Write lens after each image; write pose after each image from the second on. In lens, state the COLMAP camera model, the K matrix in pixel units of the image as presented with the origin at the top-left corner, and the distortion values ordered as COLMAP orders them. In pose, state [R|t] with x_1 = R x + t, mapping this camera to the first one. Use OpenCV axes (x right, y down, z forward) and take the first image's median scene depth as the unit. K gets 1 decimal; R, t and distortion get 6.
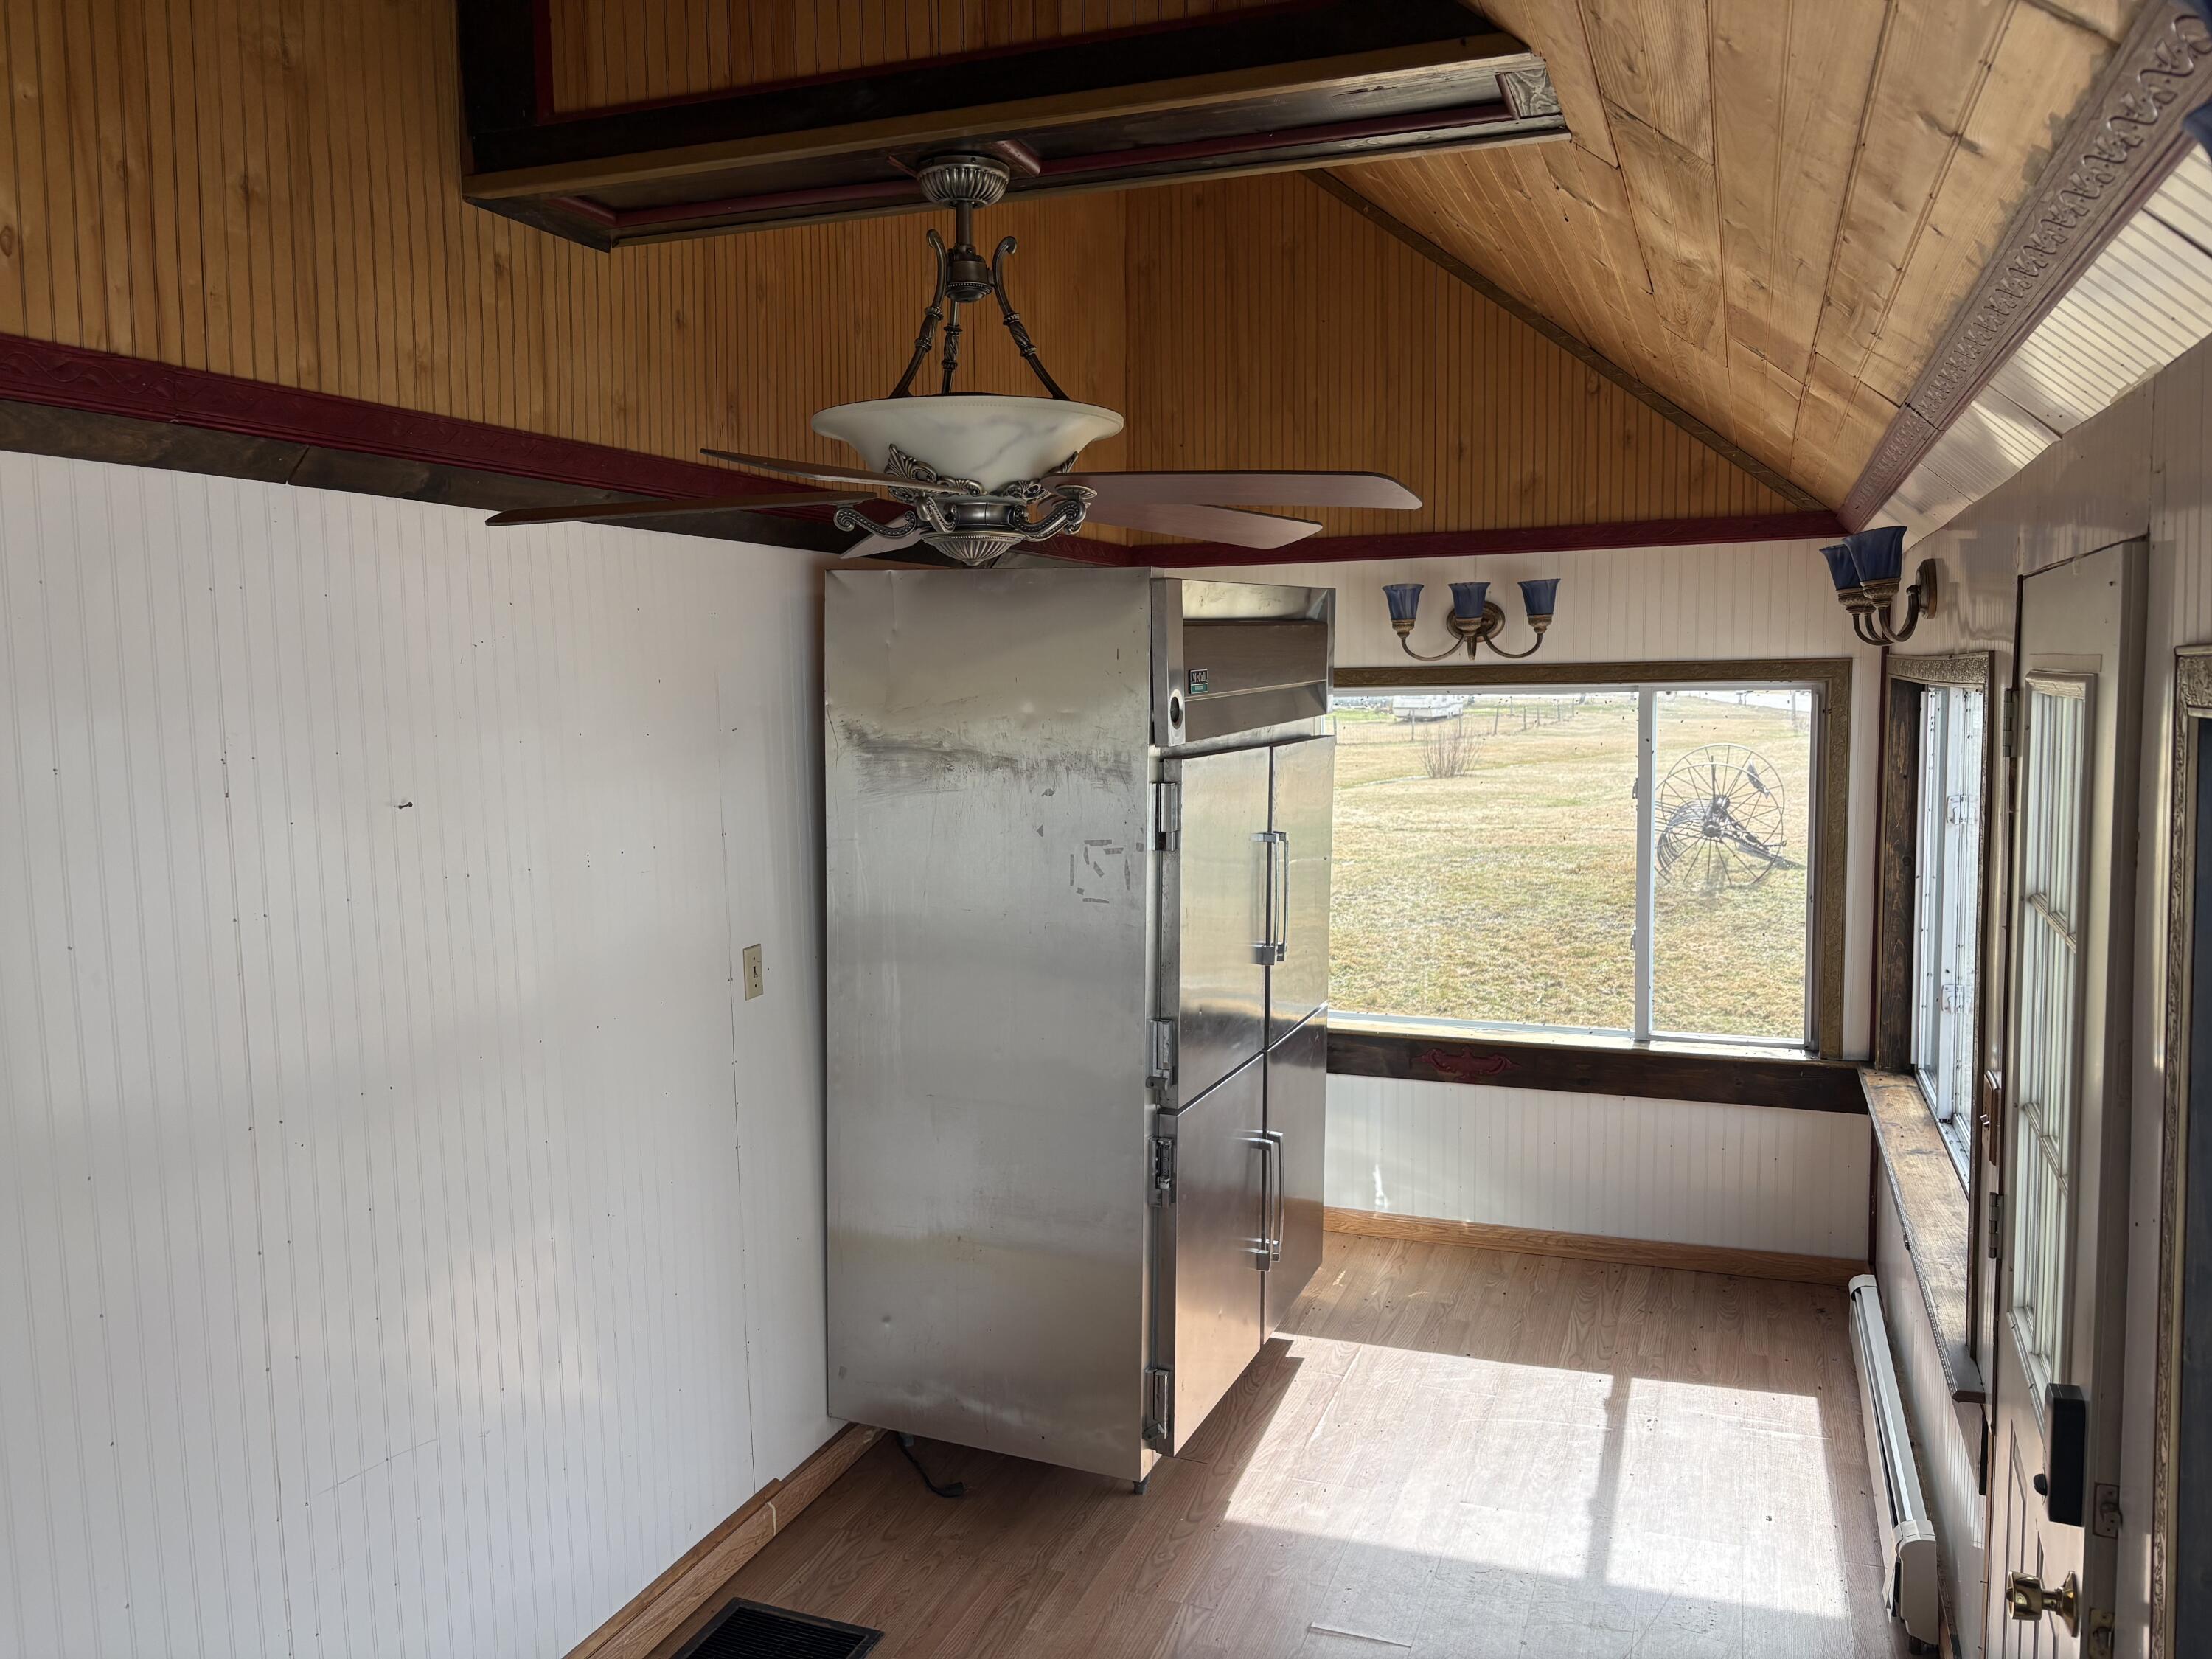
lens RADIAL K [[1662.0, 0, 1099.8], [0, 1662.0, 828.1], [0, 0, 1]] dist [0.049350, -0.058264]
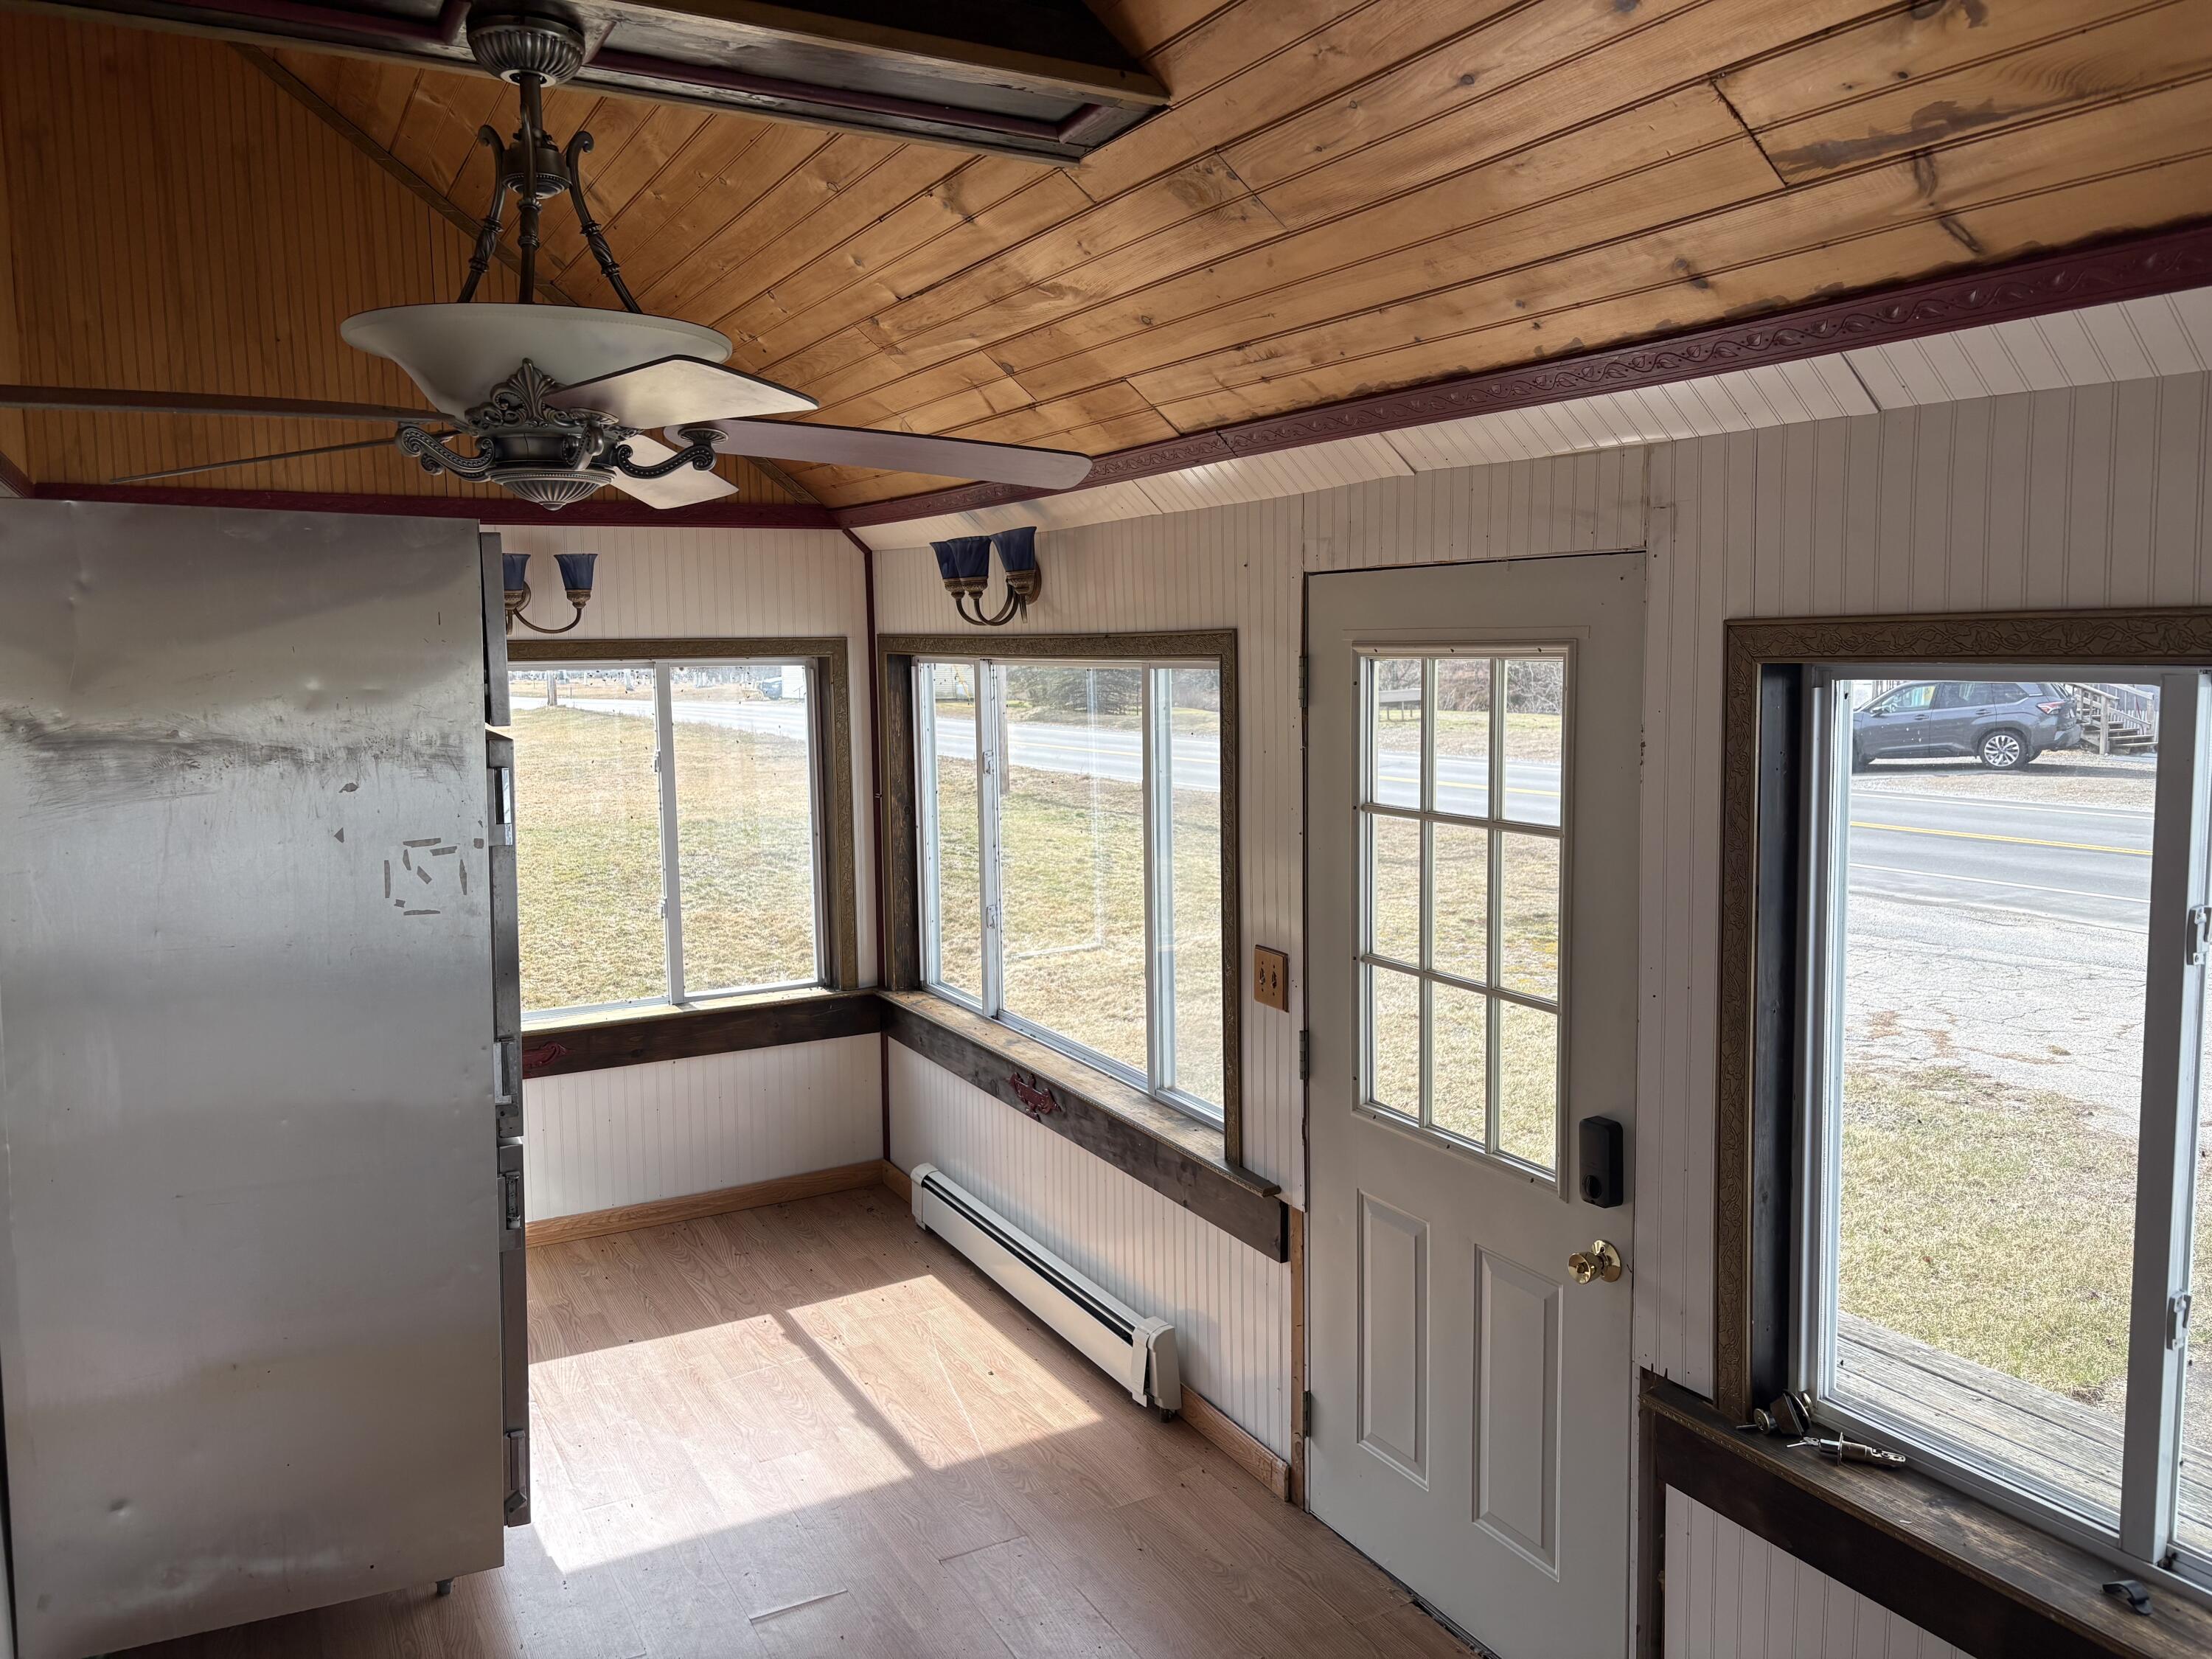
lens RADIAL K [[1662.0, 0, 1107.3], [0, 1662.0, 819.6], [0, 0, 1]] dist [0.049350, -0.058264]
pose [[0.655750, -0.076305, 0.751112, -0.386499], [0.073417, 0.996609, 0.037150, -0.008254], [-0.751400, 0.030783, 0.659129, 0.163815]]
